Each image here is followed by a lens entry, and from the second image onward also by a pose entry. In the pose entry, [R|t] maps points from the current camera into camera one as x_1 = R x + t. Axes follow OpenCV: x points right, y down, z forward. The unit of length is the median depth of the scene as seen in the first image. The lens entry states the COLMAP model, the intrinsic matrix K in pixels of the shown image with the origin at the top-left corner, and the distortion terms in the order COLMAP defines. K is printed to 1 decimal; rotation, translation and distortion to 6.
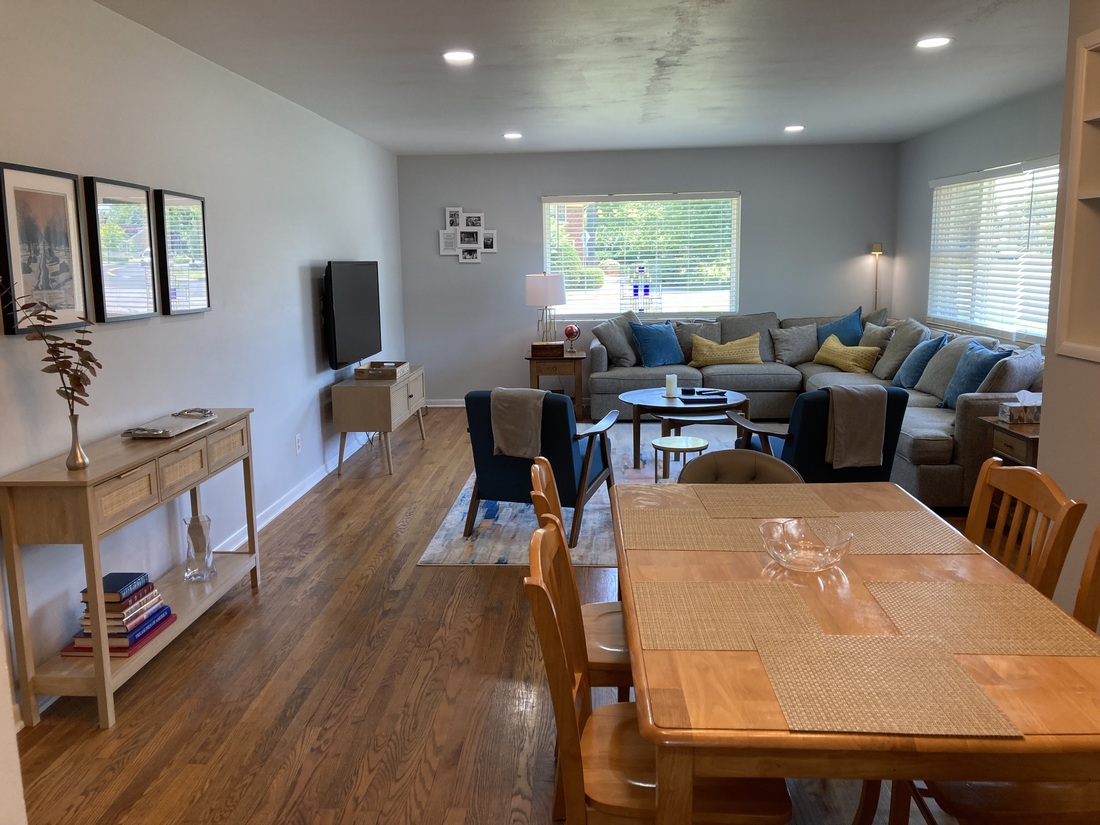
lens RADIAL K [[899.4, 0, 546.1], [0, 899.4, 412.2], [0, 0, 1]] dist [0.046327, -0.033223]
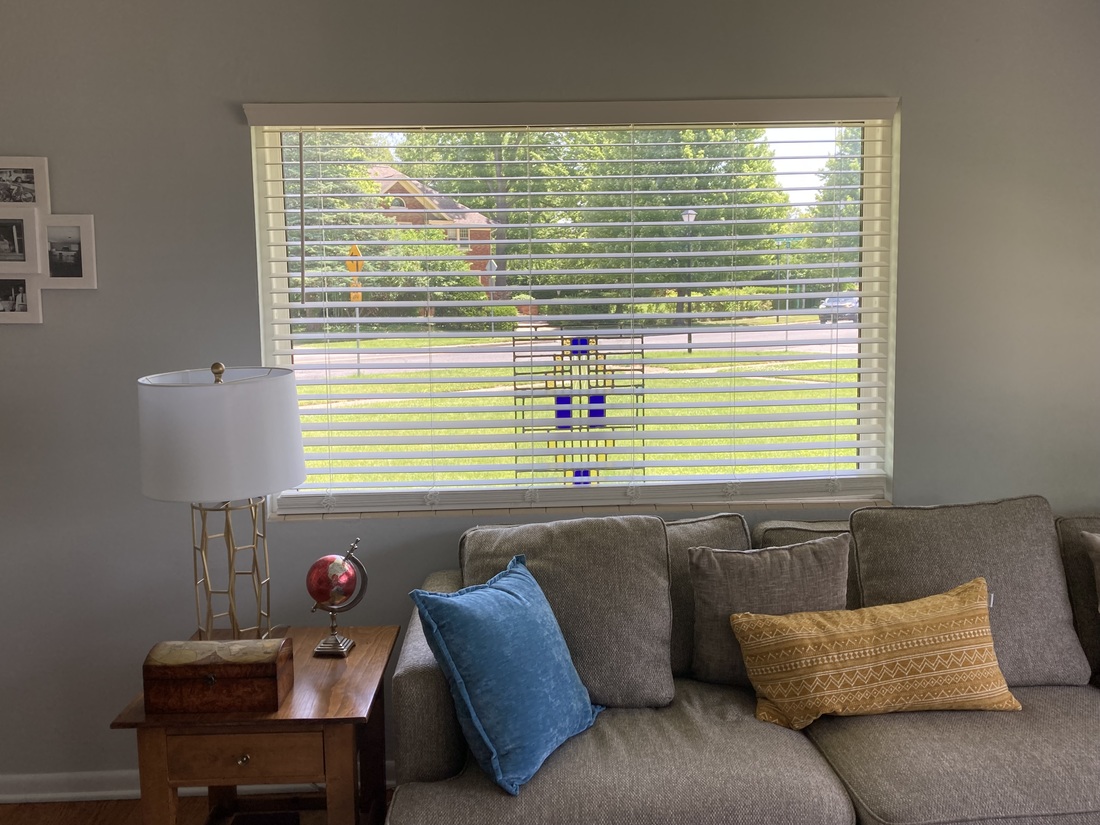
lens RADIAL K [[1017.0, 0, 550.1], [0, 1017.0, 412.4], [0, 0, 1]] dist [-0.007789, 0.000000]
pose [[0.995763, -0.008008, 0.091607, 0.068504], [0.012659, 0.998654, -0.050300, -0.128172], [-0.091081, 0.051247, 0.994524, 0.709205]]
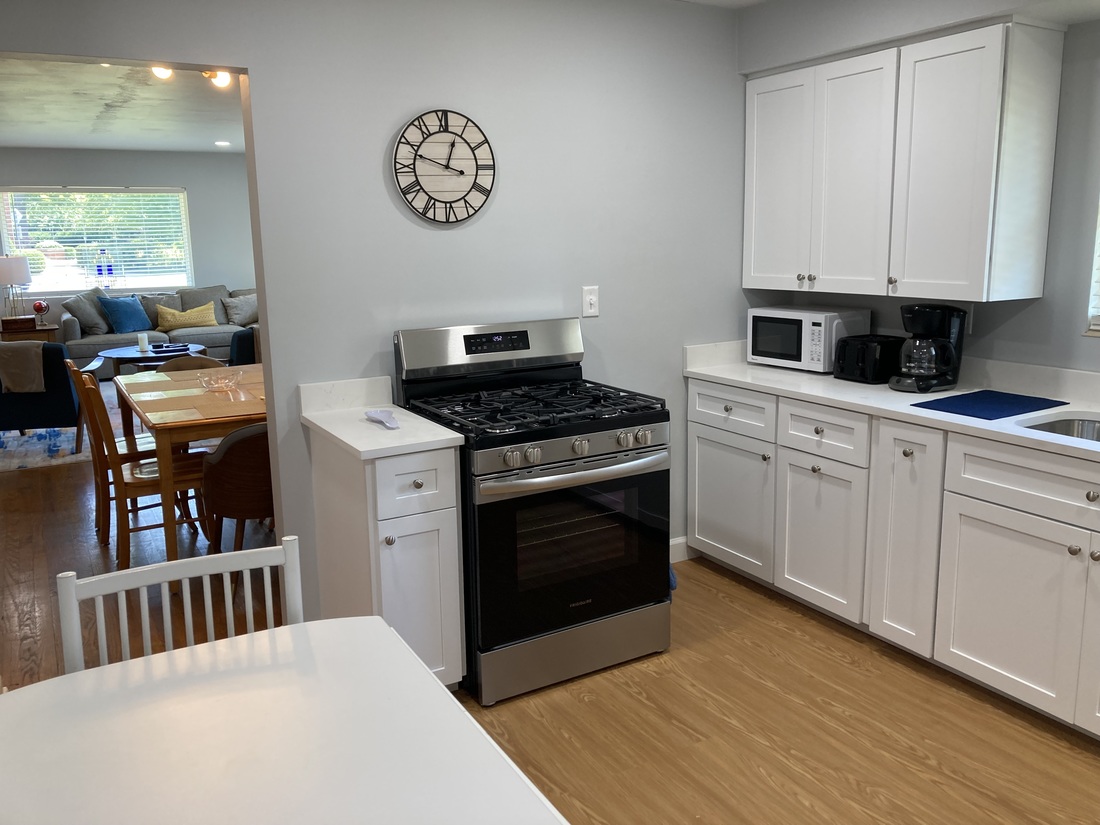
lens RADIAL K [[899.4, 0, 555.3], [0, 899.4, 410.4], [0, 0, 1]] dist [0.046327, -0.033223]
pose [[0.840407, -0.099862, 0.532676, -0.053046], [0.090757, 0.994930, 0.043334, 0.051631], [-0.534302, 0.011926, 0.845209, -0.328891]]
